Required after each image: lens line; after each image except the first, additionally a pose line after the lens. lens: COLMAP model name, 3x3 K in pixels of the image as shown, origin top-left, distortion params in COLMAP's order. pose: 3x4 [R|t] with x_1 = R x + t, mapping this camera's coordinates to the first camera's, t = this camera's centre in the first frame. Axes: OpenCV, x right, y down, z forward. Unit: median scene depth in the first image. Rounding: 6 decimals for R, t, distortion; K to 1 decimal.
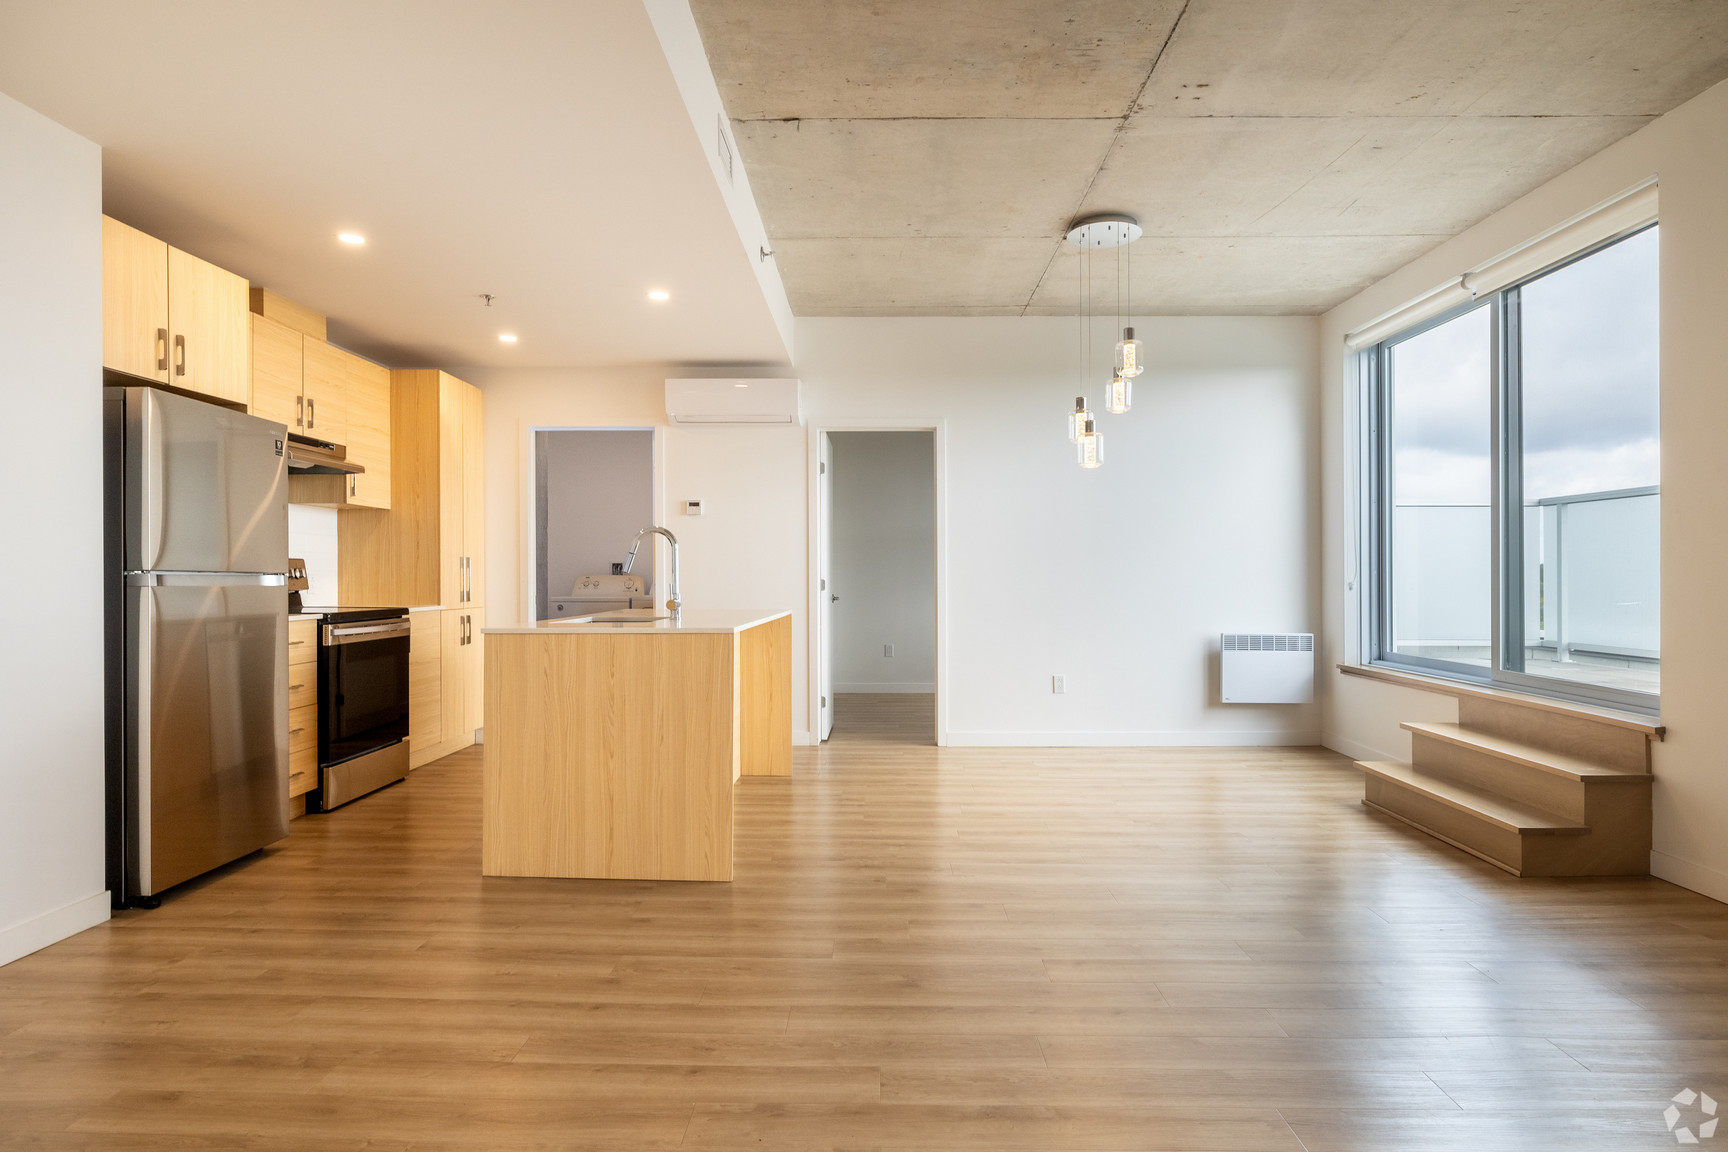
lens RADIAL K [[942.3, 0, 856.6], [0, 942.3, 577.0], [0, 0, 1]] dist [-0.001108, 0.000551]
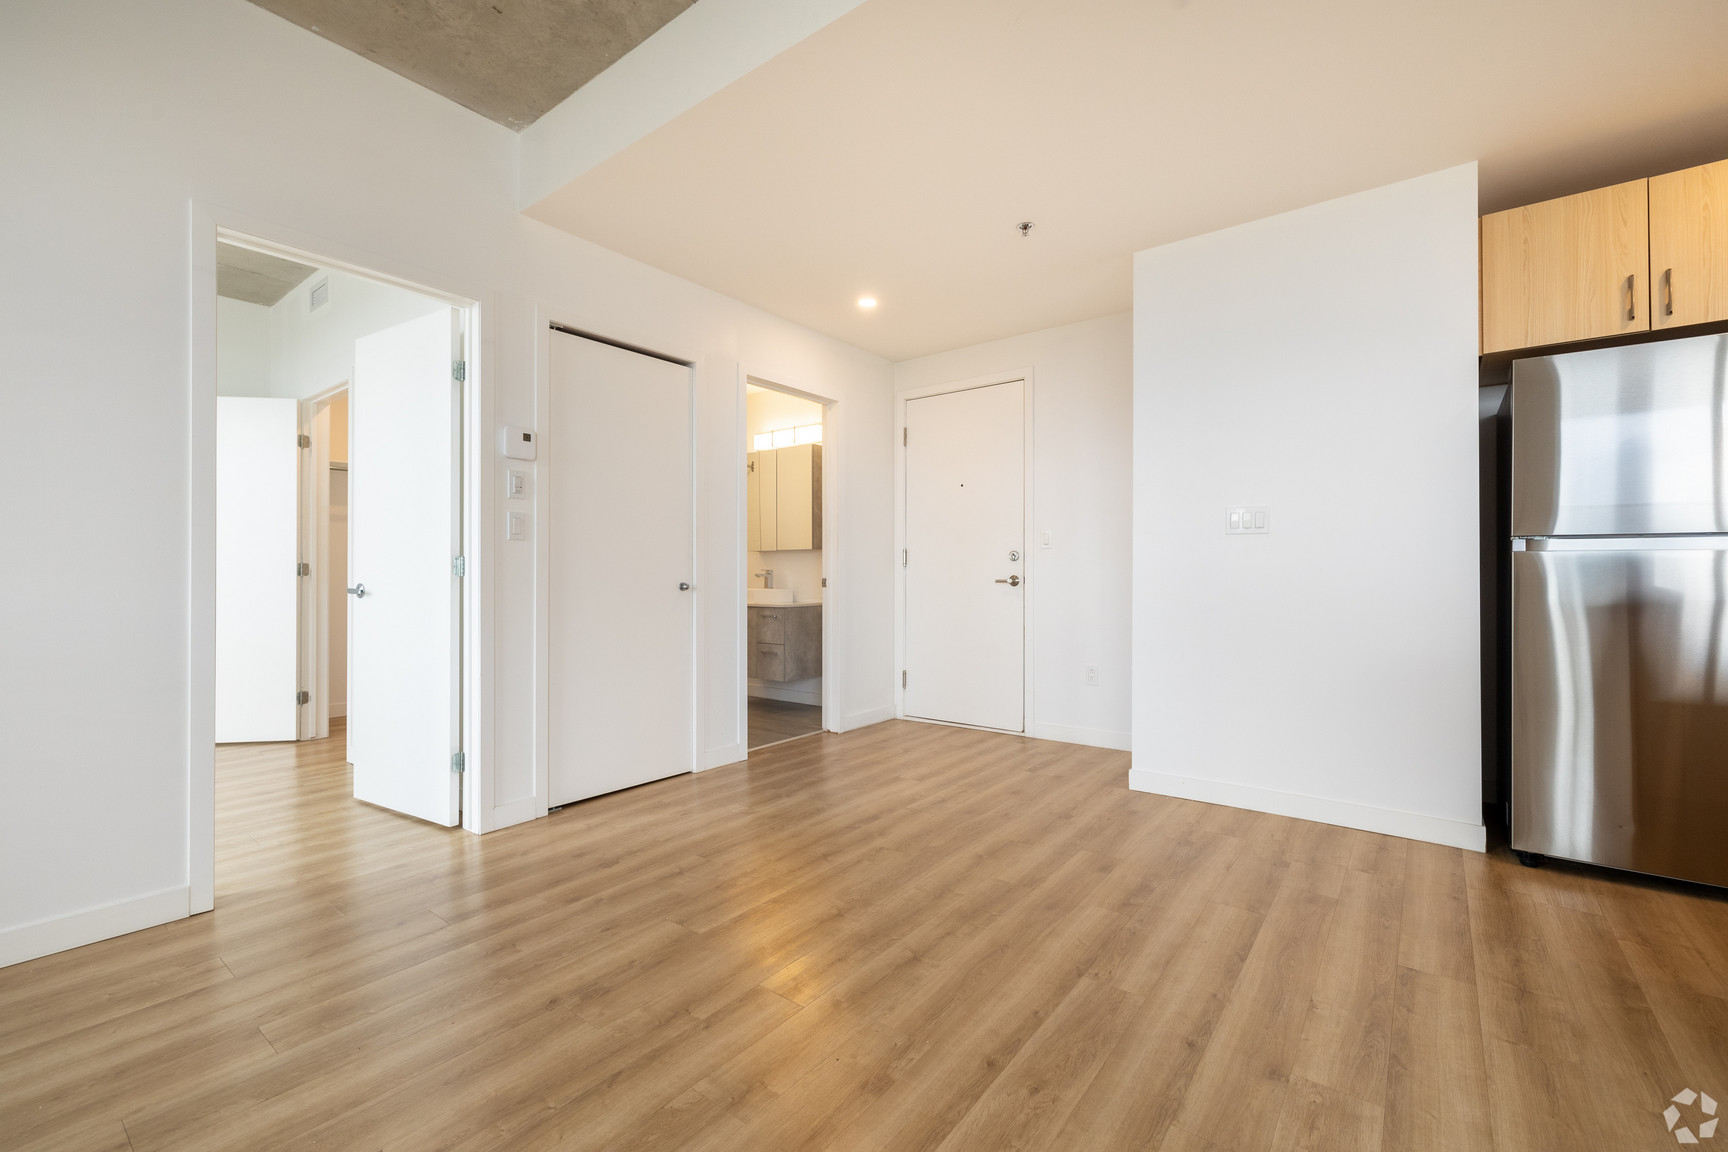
lens RADIAL K [[724.9, 0, 869.2], [0, 724.9, 568.0], [0, 0, 1]] dist [0.000935, -0.000091]
pose [[-0.588828, -0.008132, -0.808218, 0.216739], [0.000725, 0.999944, -0.010590, 0.025184], [0.808258, -0.006822, -0.588789, 0.615198]]
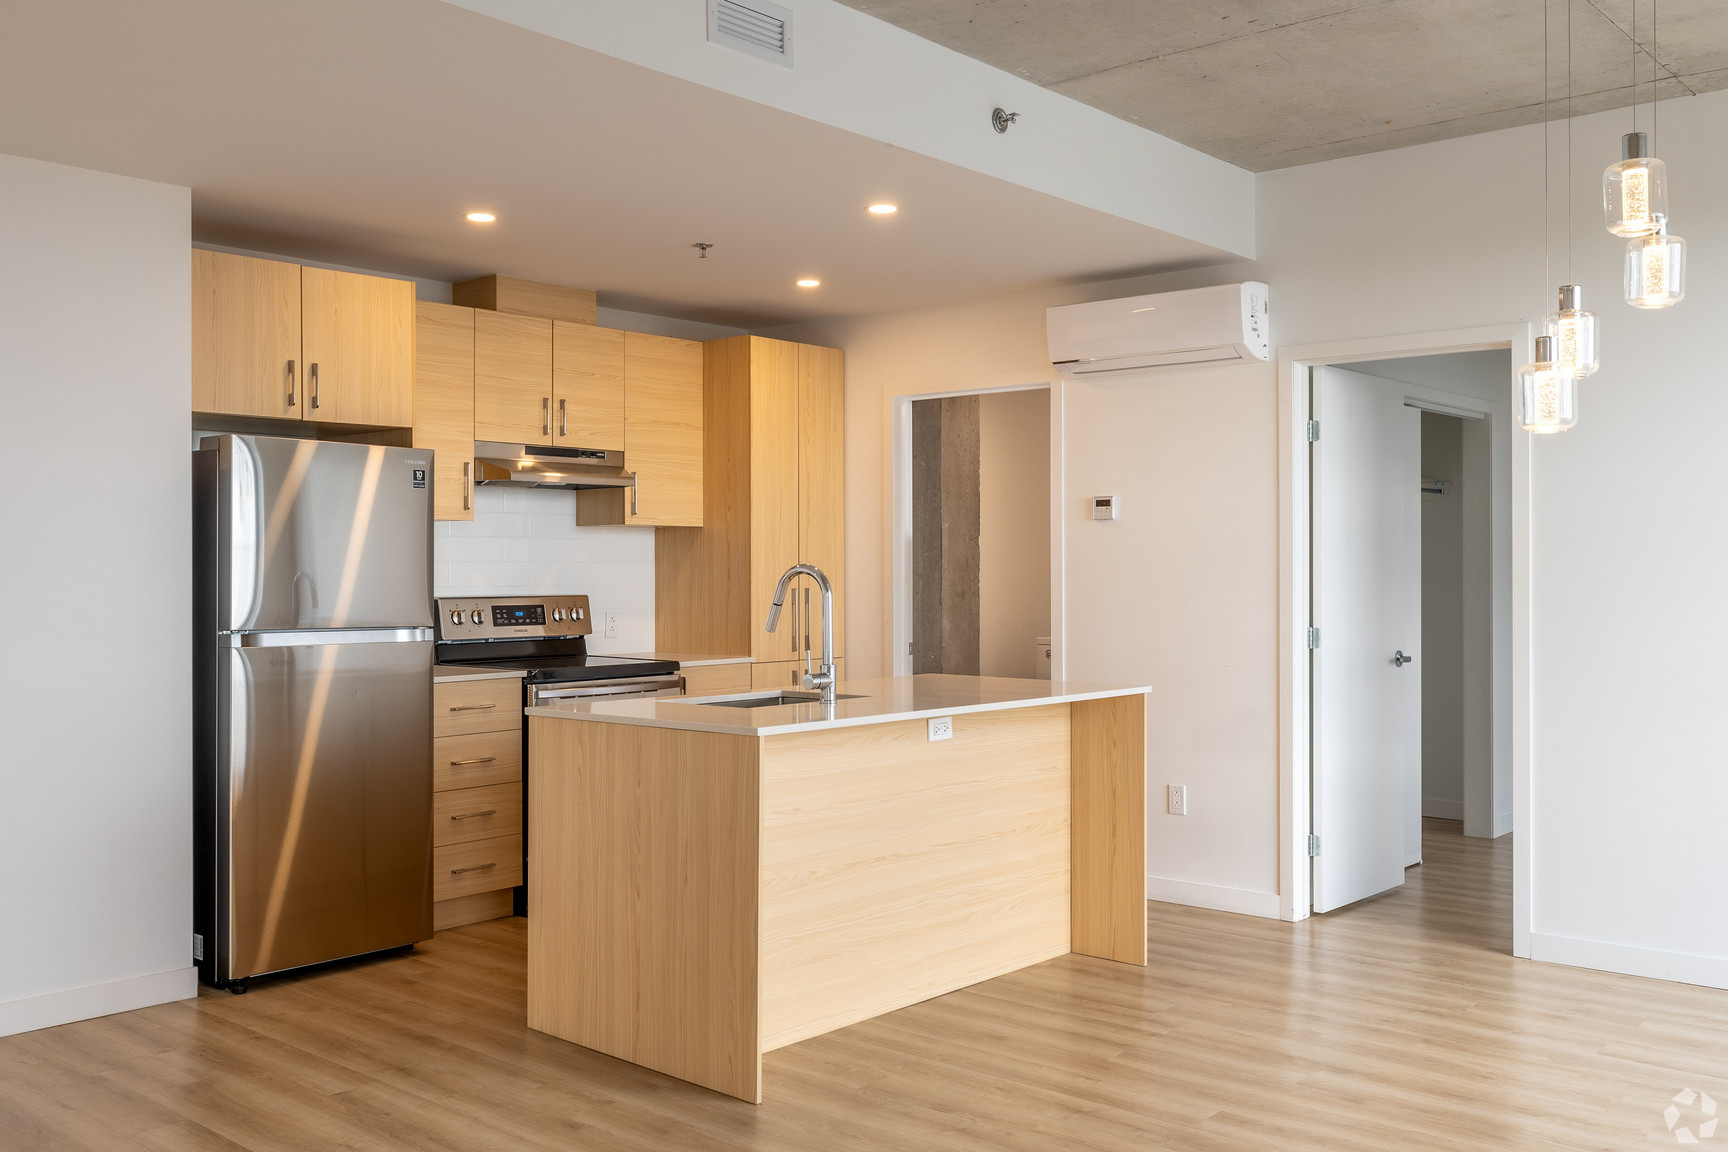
lens RADIAL K [[1546.9, 0, 807.6], [0, 1546.9, 574.0], [0, 0, 1]] dist [0.000165, 0.003428]
pose [[0.764649, -0.001419, -0.644446, 0.461941], [0.001962, 0.999998, 0.000127, -0.042729], [0.644444, -0.001361, 0.764650, 0.134405]]
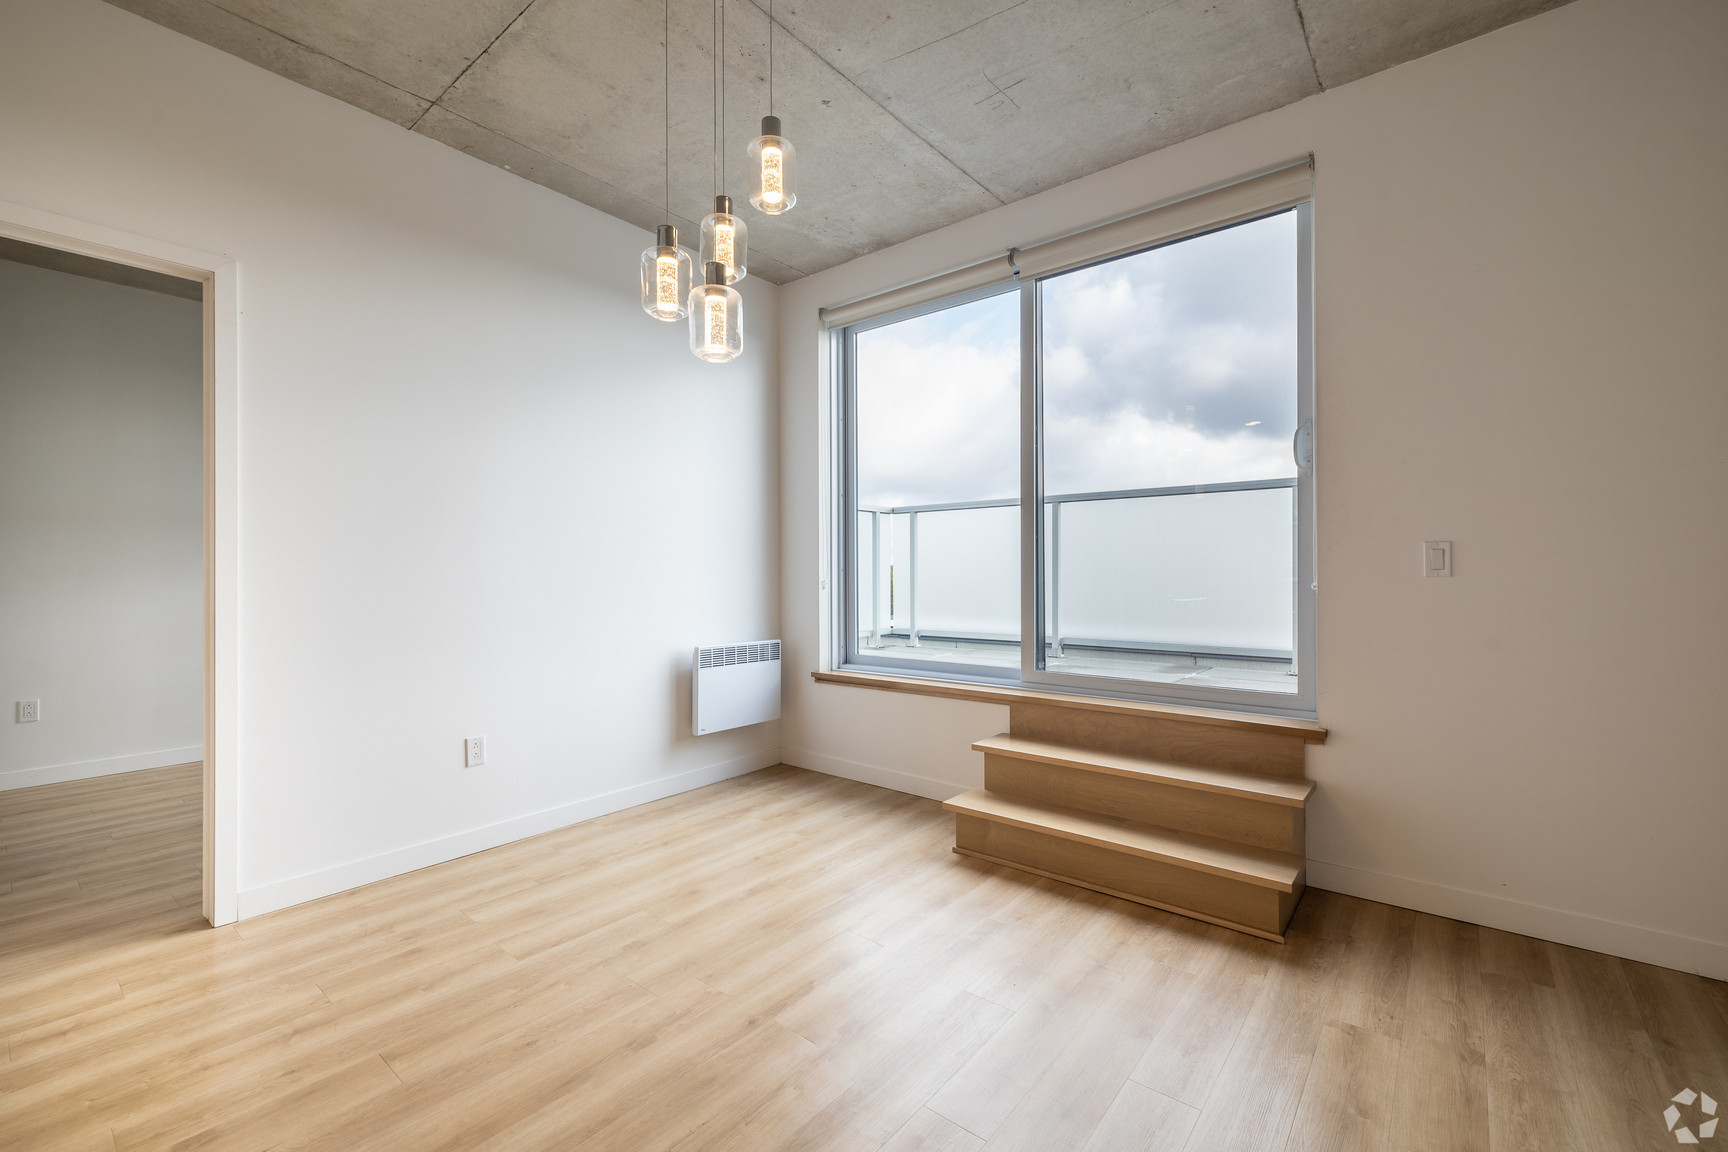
lens RADIAL K [[724.9, 0, 869.2], [0, 724.9, 568.0], [0, 0, 1]] dist [0.000935, -0.000091]
pose [[0.609494, 0.002969, 0.792785, -0.007754], [0.006099, 0.999946, -0.008434, -0.001165], [-0.792768, 0.009975, 0.609442, 0.682736]]
